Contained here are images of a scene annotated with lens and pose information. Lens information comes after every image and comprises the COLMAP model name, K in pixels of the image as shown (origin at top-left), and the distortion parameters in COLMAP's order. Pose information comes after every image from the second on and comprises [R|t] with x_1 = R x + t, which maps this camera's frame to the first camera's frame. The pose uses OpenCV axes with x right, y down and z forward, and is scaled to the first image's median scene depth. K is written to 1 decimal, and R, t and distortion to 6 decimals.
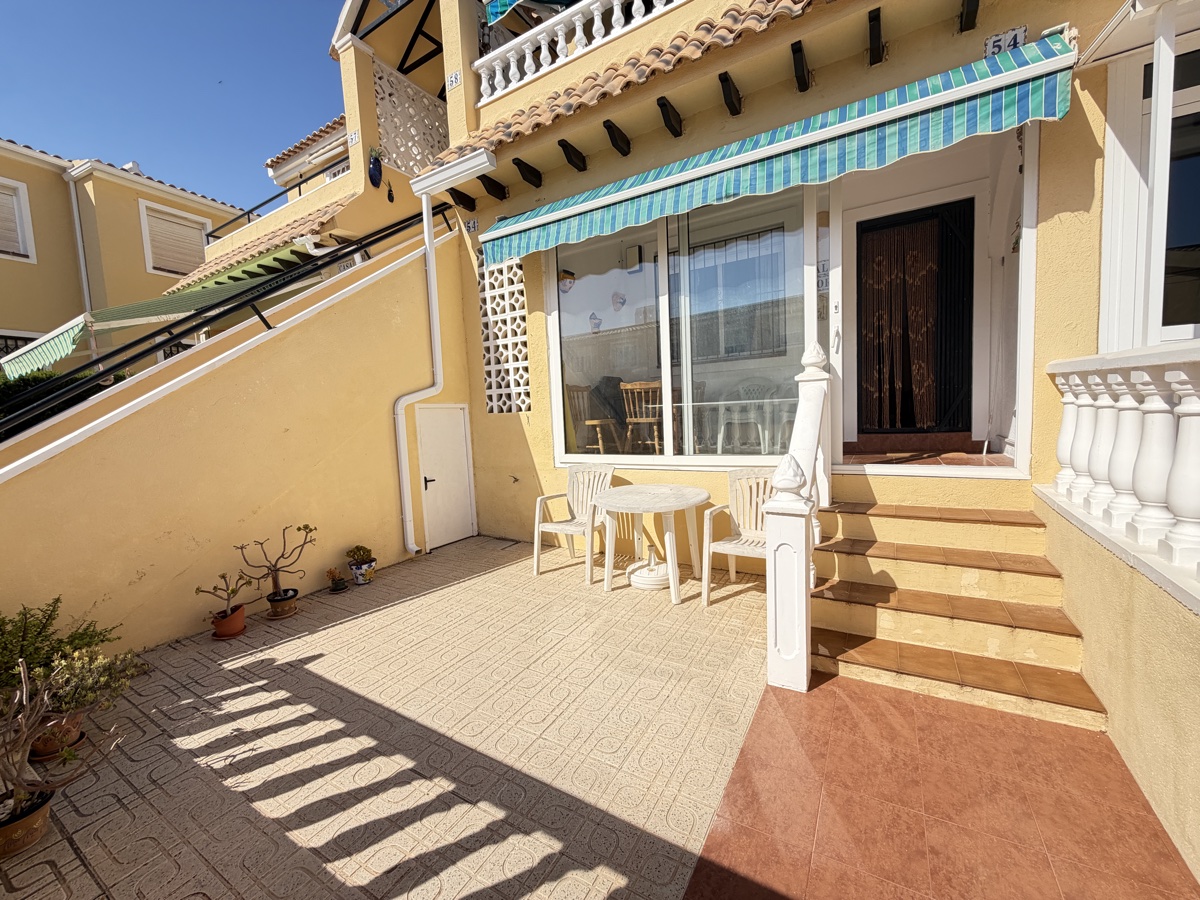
lens RADIAL K [[479.8, 0, 595.3], [0, 479.8, 456.3], [0, 0, 1]] dist [-0.000451, 0.000585]
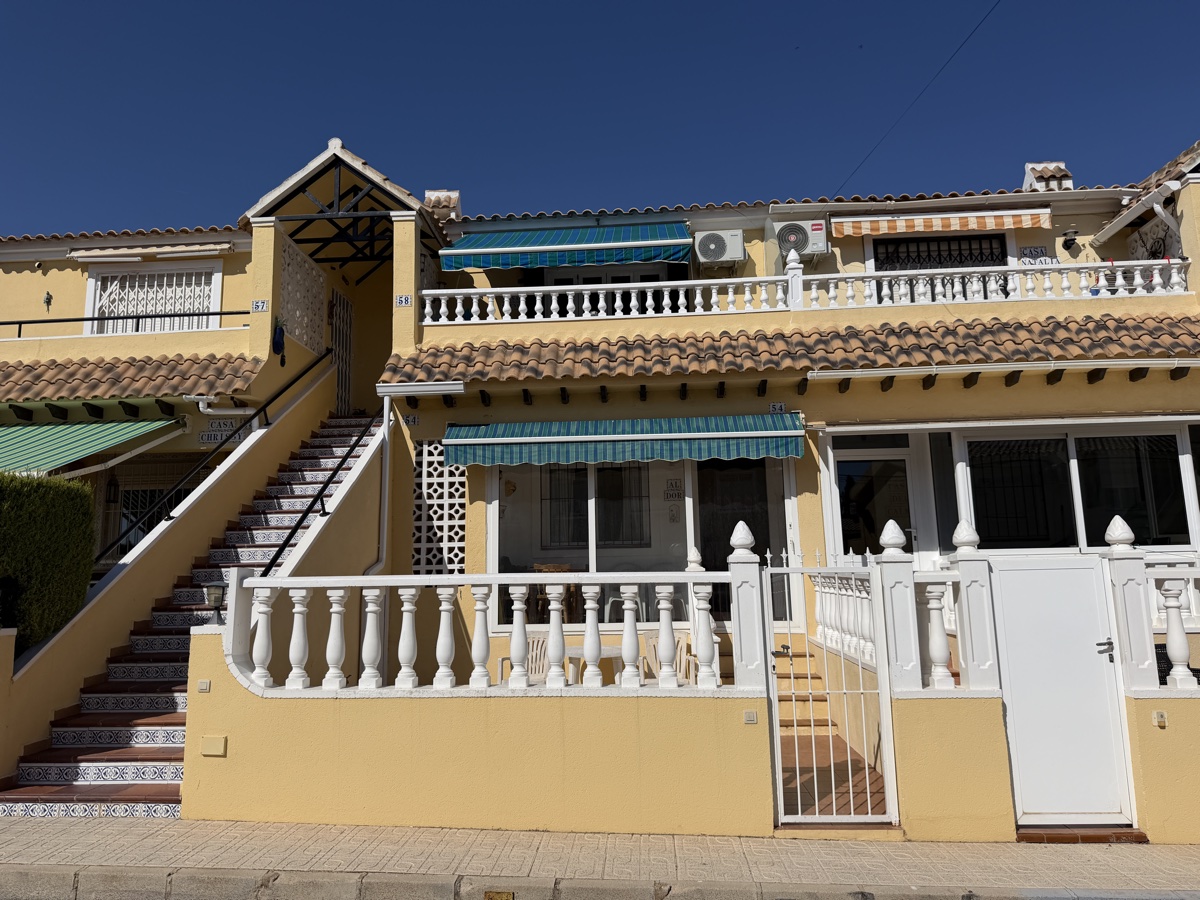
lens RADIAL K [[834.9, 0, 599.5], [0, 834.9, 445.2], [0, 0, 1]] dist [0.075900, 0.000490]
pose [[0.888047, 0.096842, 0.449438, -0.771081], [0.020850, 0.968075, -0.249791, 0.083952], [-0.459280, 0.231196, 0.857677, -0.918285]]
